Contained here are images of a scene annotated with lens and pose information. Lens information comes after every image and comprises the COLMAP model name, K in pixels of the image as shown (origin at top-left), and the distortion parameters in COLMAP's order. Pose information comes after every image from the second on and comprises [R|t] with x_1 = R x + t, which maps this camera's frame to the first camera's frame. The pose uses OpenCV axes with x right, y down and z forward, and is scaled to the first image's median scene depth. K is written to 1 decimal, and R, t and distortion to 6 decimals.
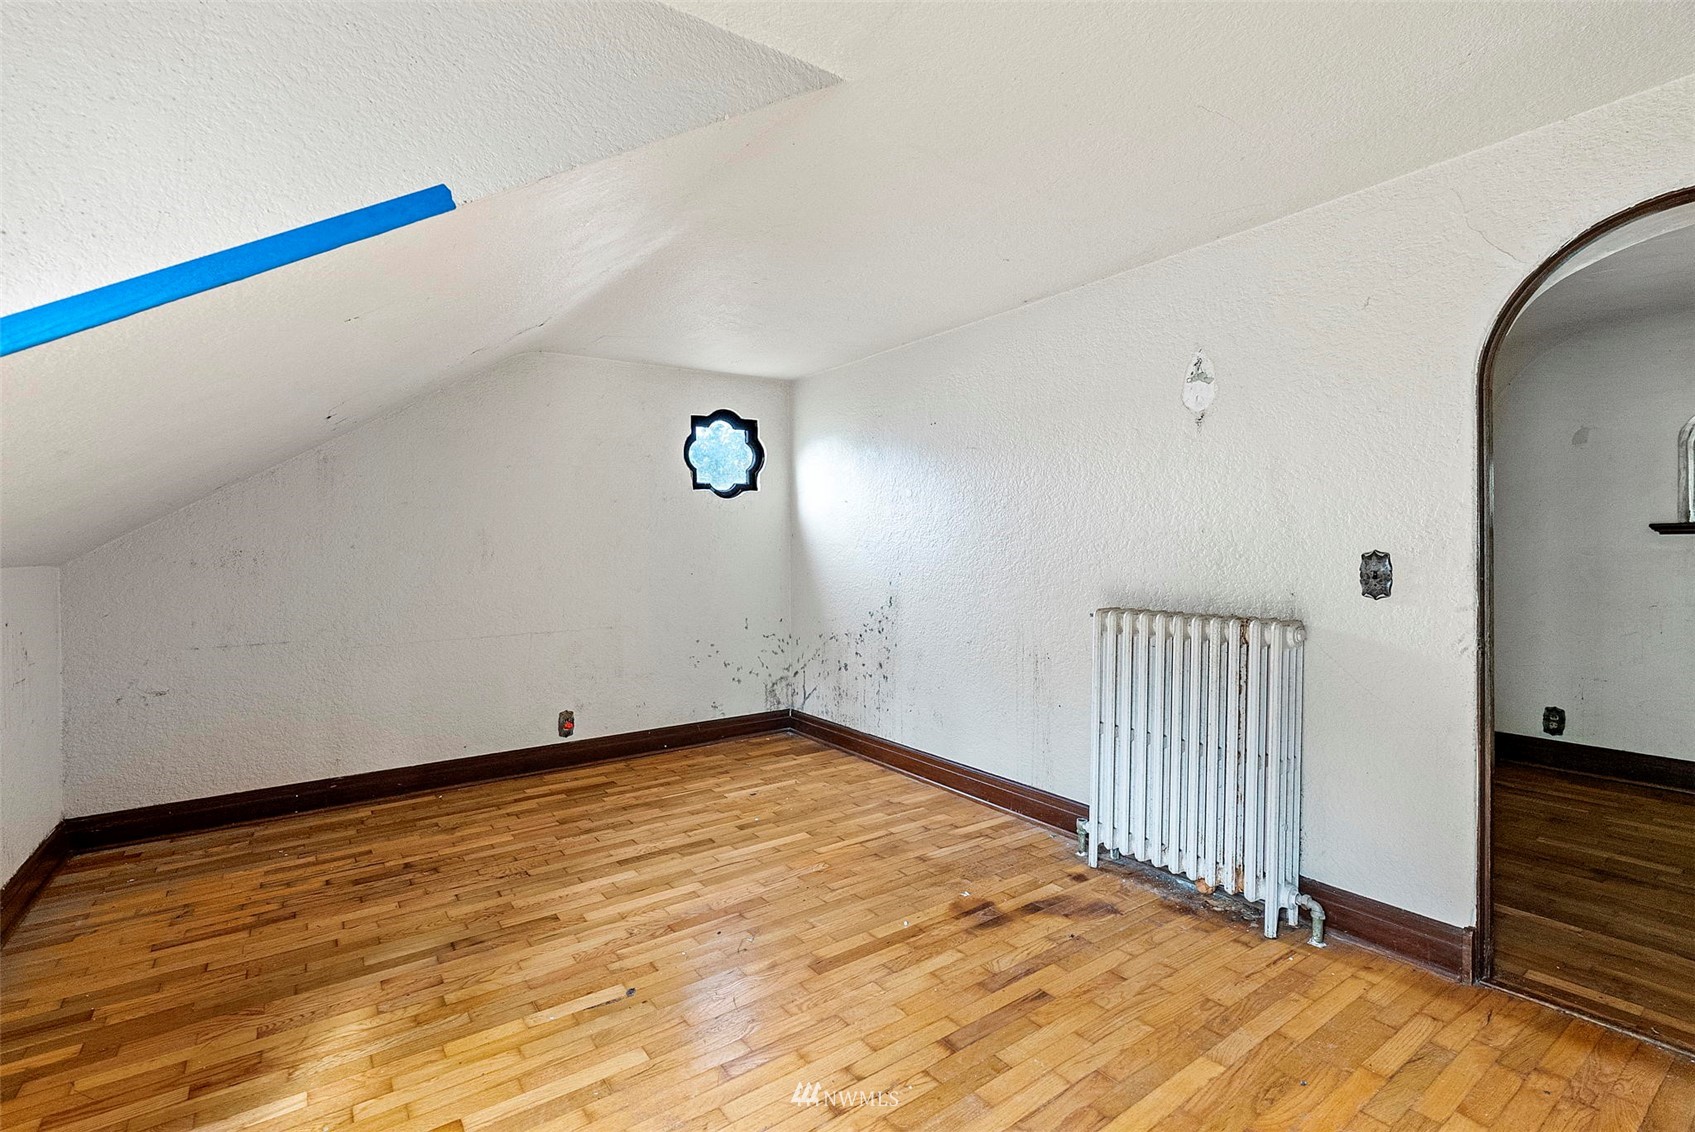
lens RADIAL K [[764.4, 0, 841.7], [0, 764.4, 555.3], [0, 0, 1]] dist [-0.002924, 0.000481]
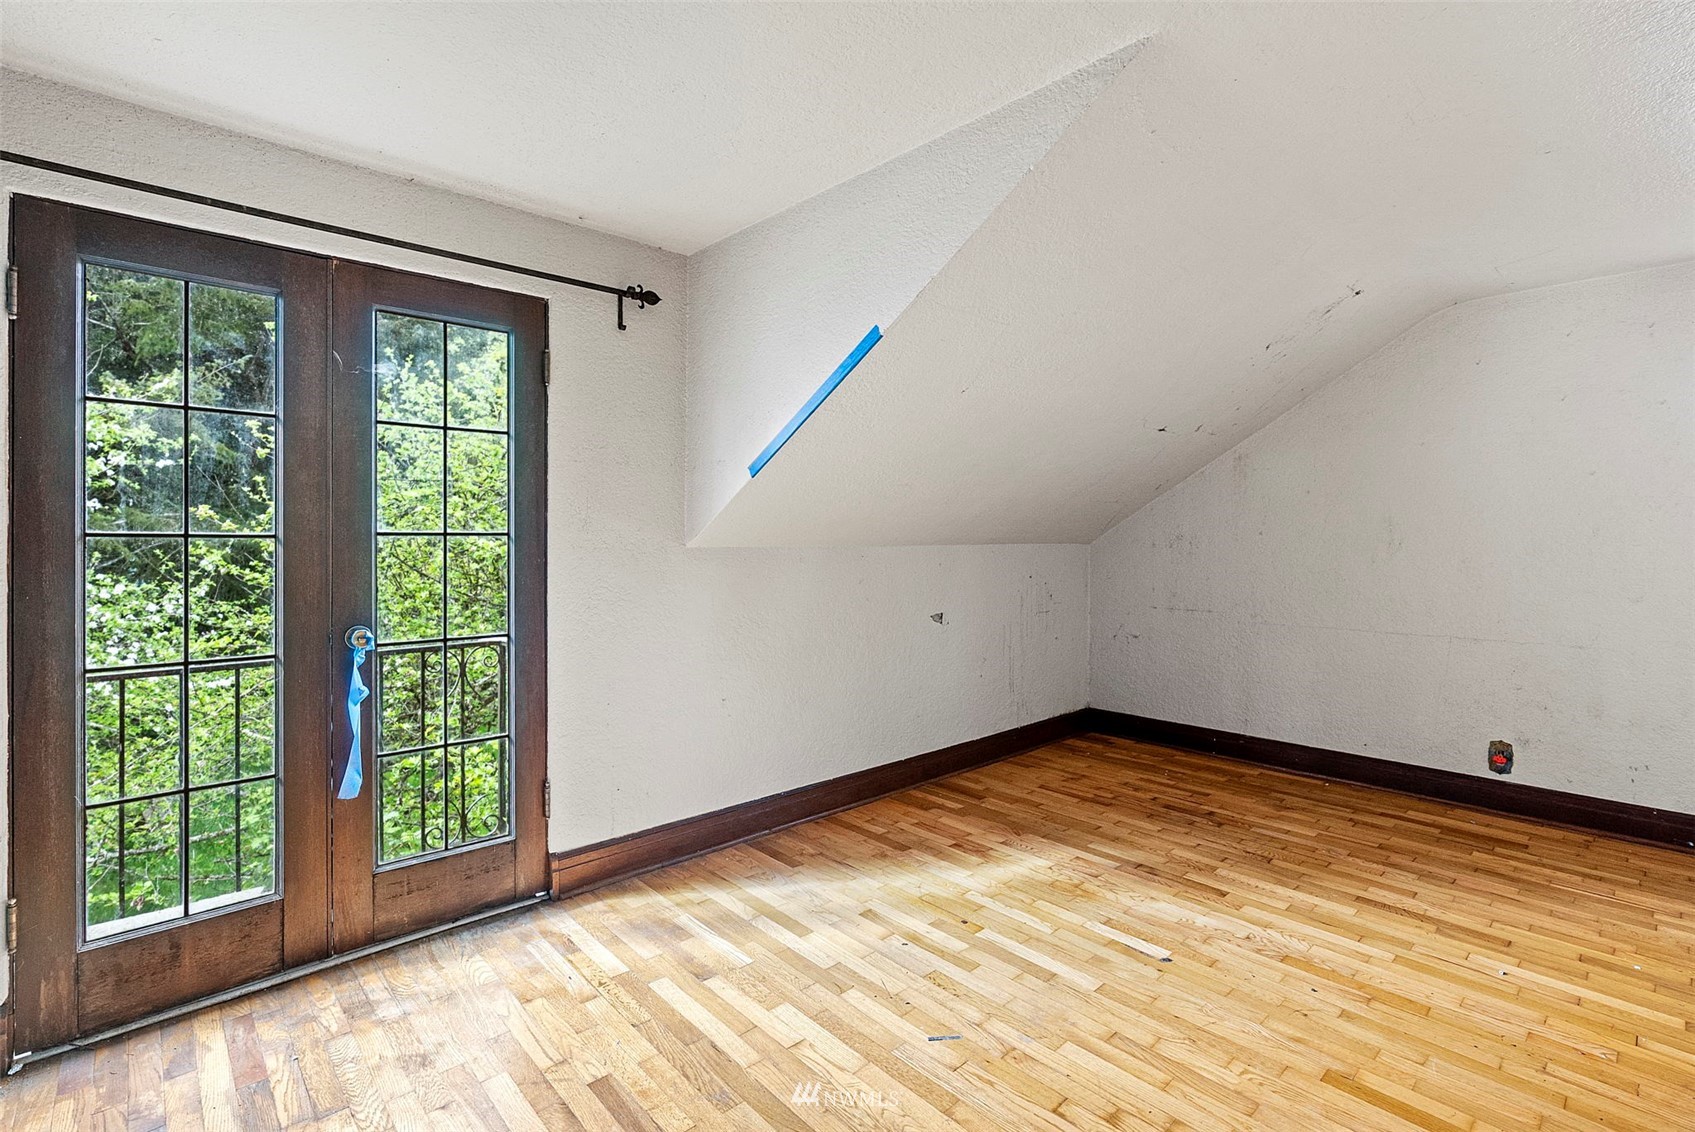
lens RADIAL K [[802.0, 0, 842.5], [0, 802.0, 527.6], [0, 0, 1]] dist [0.001556, 0.001276]
pose [[0.122137, 0.000801, -0.992513, 0.529686], [-0.016983, 0.999855, -0.001282, -0.009004], [0.992368, 0.017012, 0.122133, 0.288043]]
